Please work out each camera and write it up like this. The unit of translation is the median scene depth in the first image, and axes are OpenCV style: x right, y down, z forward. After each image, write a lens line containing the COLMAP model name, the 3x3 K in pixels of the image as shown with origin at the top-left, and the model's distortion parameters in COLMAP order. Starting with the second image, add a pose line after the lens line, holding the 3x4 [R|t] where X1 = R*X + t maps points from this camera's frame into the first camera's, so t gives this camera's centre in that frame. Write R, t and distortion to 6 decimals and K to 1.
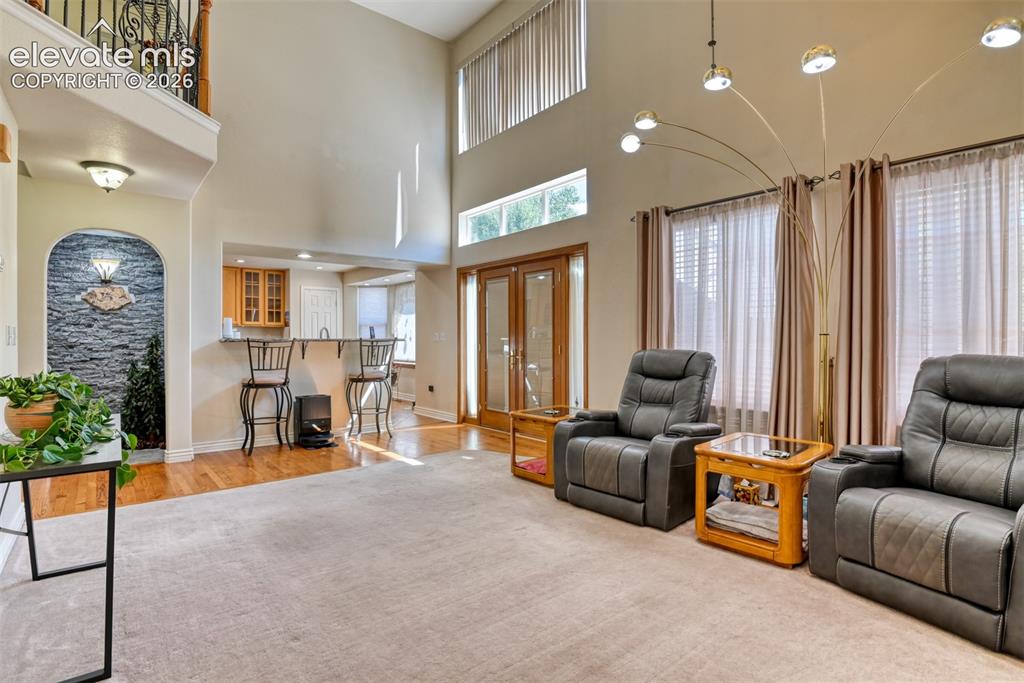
lens RADIAL K [[503.1, 0, 522.5], [0, 503.1, 344.4], [0, 0, 1]] dist [-0.018205, -0.008066]
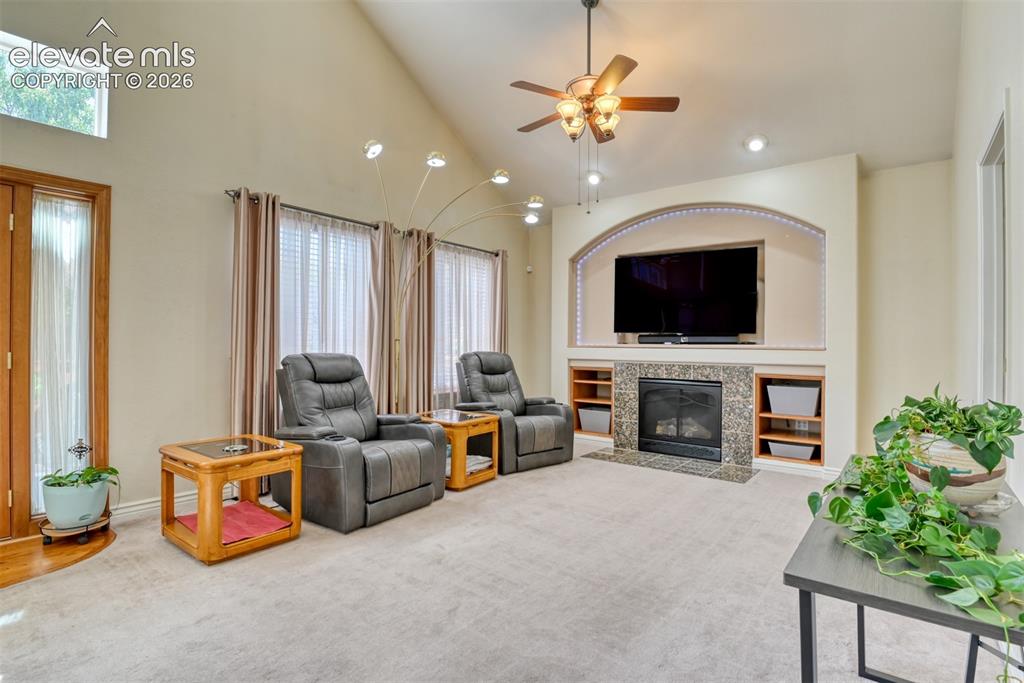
lens RADIAL K [[503.1, 0, 522.5], [0, 503.1, 344.4], [0, 0, 1]] dist [-0.018205, -0.008066]
pose [[-0.222427, -0.002760, 0.974945, -0.863597], [0.003633, 0.999987, 0.003660, -0.012187], [-0.974943, 0.004356, -0.222414, 0.956564]]
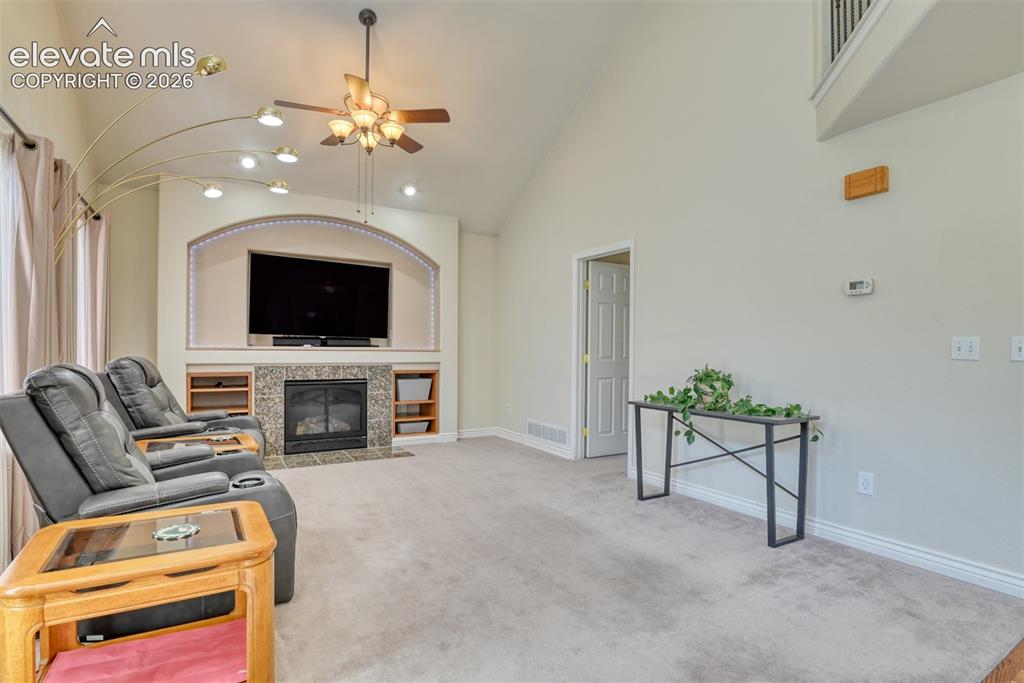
lens RADIAL K [[503.1, 0, 522.5], [0, 503.1, 344.4], [0, 0, 1]] dist [-0.018205, -0.008066]
pose [[-0.989080, -0.010023, 0.147039, -0.333648], [-0.009371, 0.999943, 0.005124, -0.027182], [-0.147082, 0.003690, -0.989117, 1.689961]]
